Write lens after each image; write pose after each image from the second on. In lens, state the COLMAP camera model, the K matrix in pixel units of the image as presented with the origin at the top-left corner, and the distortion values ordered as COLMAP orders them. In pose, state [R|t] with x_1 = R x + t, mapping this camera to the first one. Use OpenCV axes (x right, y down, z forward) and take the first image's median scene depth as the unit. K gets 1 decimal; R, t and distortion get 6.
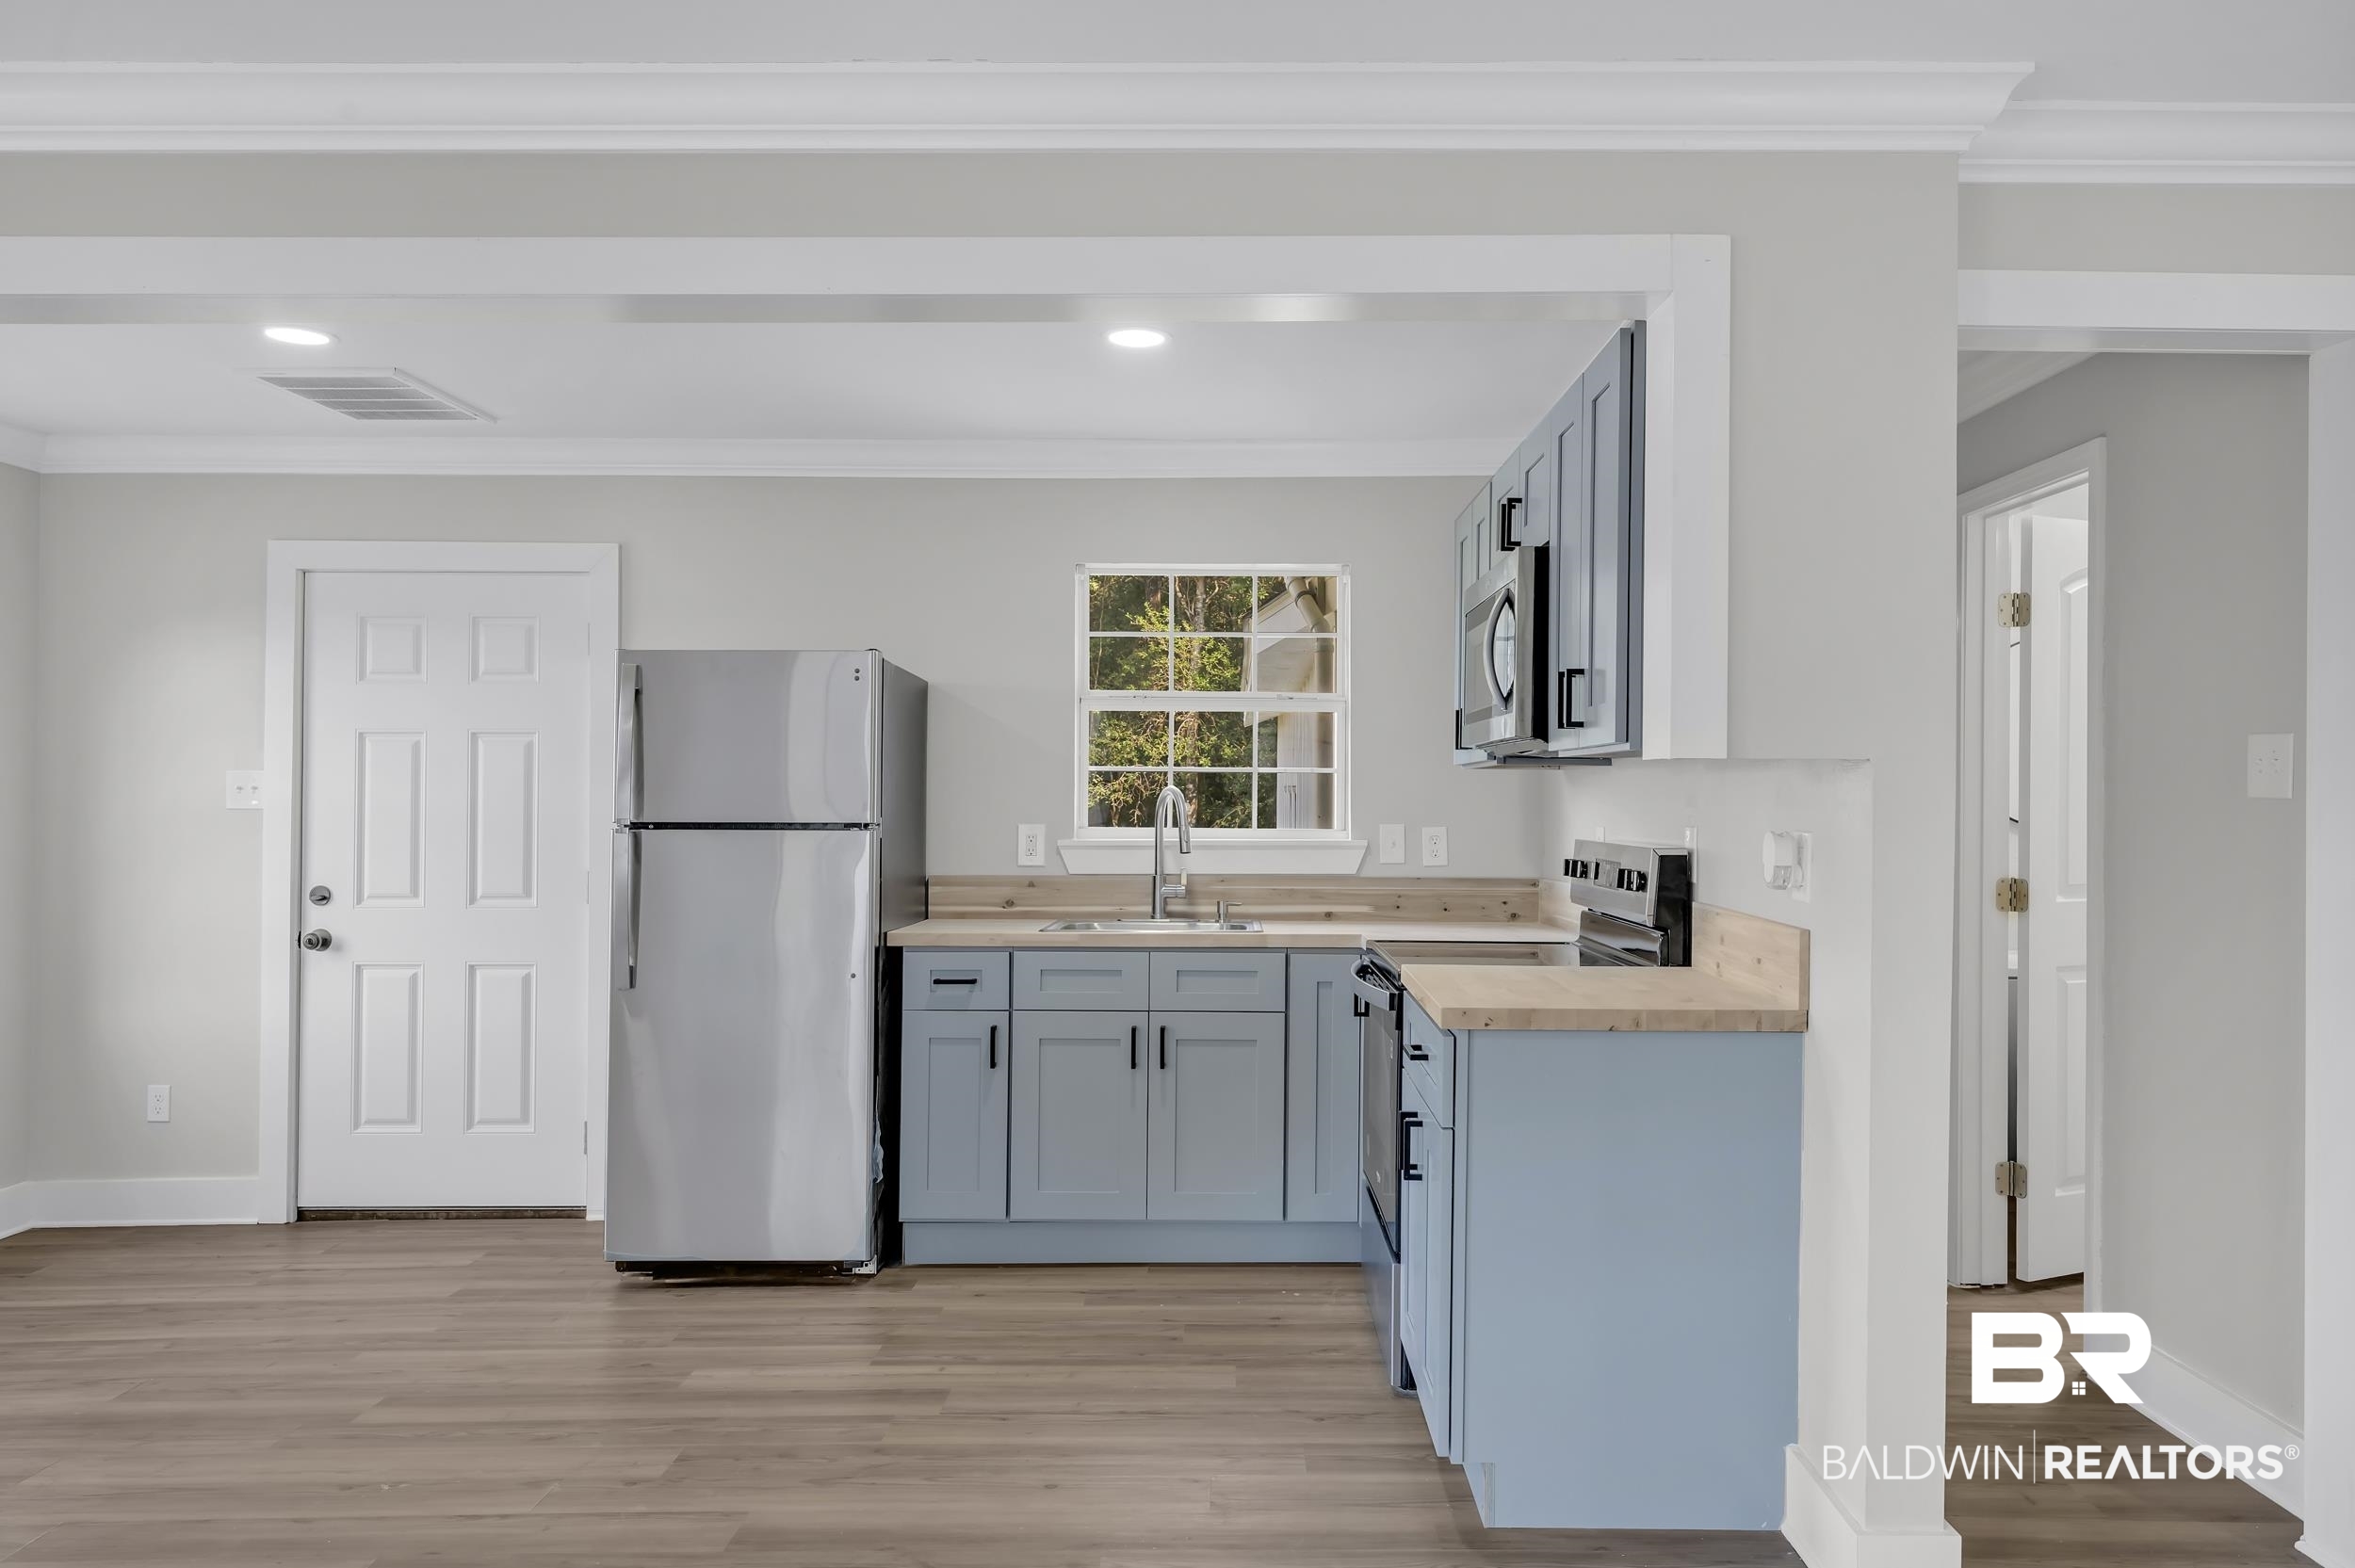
lens RADIAL K [[1587.2, 0, 1238.7], [0, 1587.2, 790.6], [0, 0, 1]] dist [-0.000195, -0.000465]
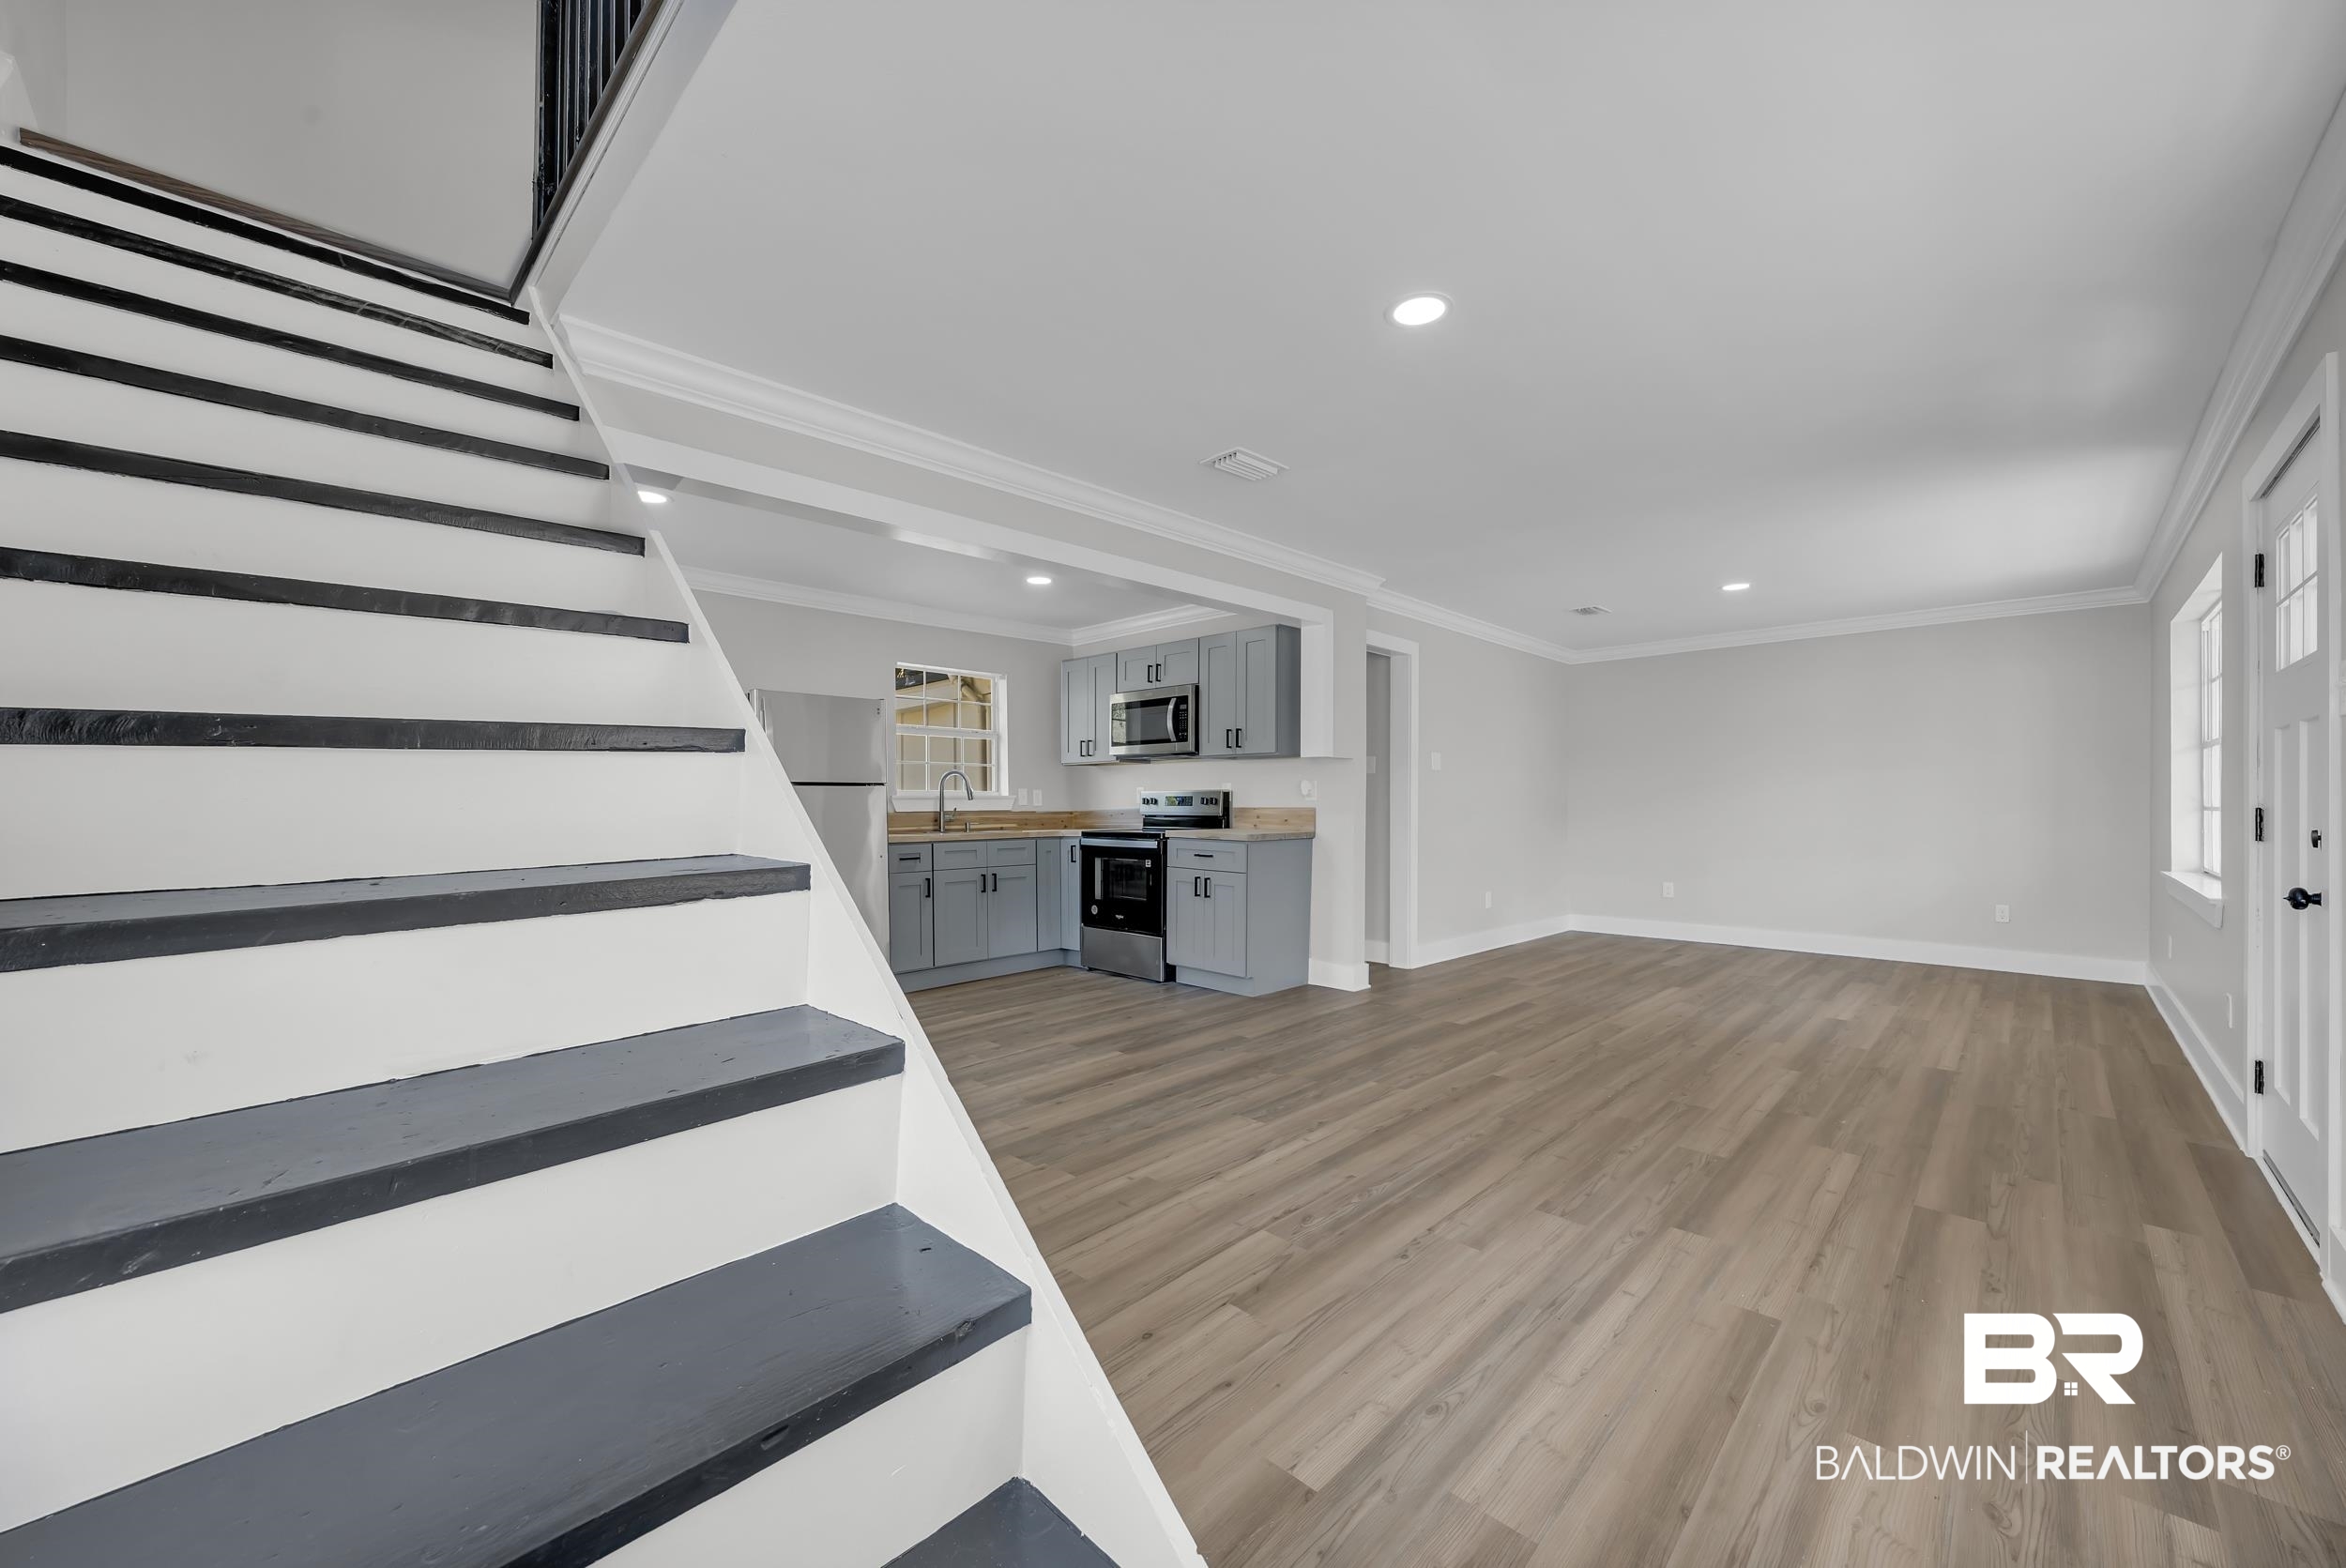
lens RADIAL K [[896.0, 0, 1182.2], [0, 896.0, 810.9], [0, 0, 1]] dist [-0.000250, 0.000026]
pose [[0.699079, -0.013405, 0.714919, -0.799332], [0.003561, 0.999877, 0.015265, 0.040697], [-0.715036, -0.008126, 0.699041, -0.098970]]
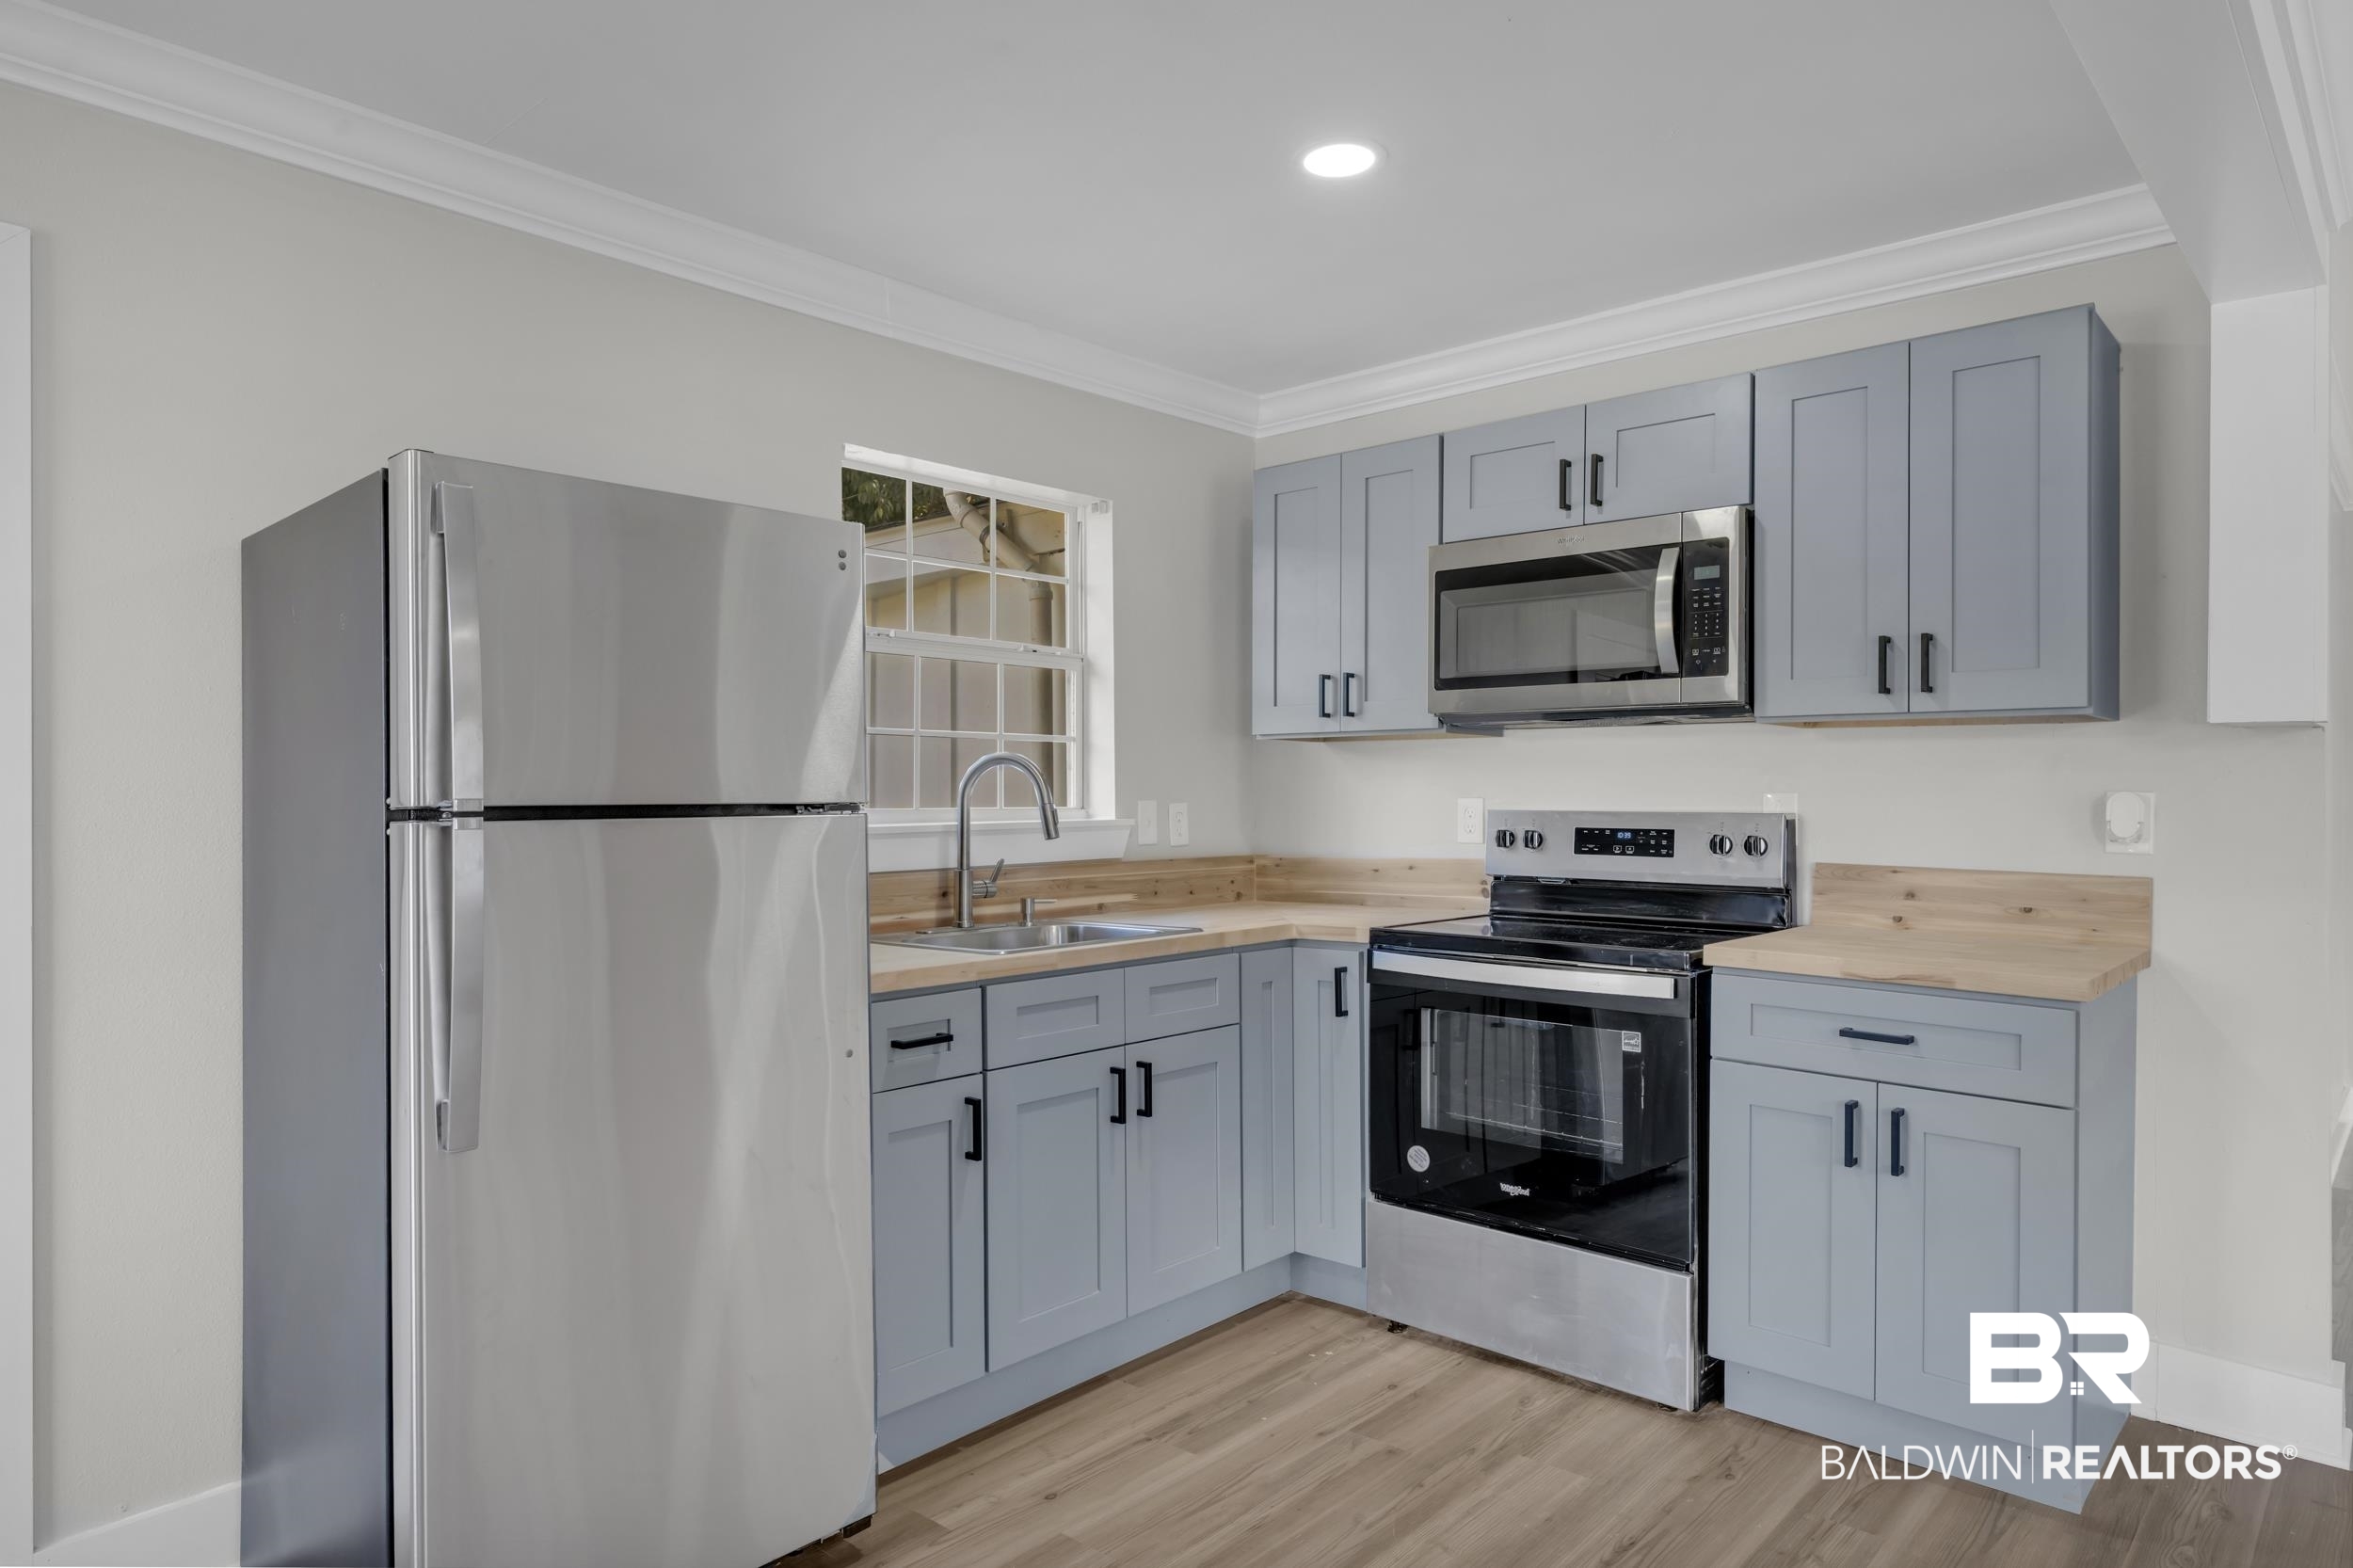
lens RADIAL K [[1392.1, 0, 1176.5], [0, 1392.1, 784.0], [0, 0, 1]] dist [0.004065, 0.000862]
pose [[0.678549, -0.002052, 0.734552, -0.547344], [-0.000223, 0.999995, 0.003000, 0.011529], [-0.734555, -0.002199, 0.678546, 0.540946]]
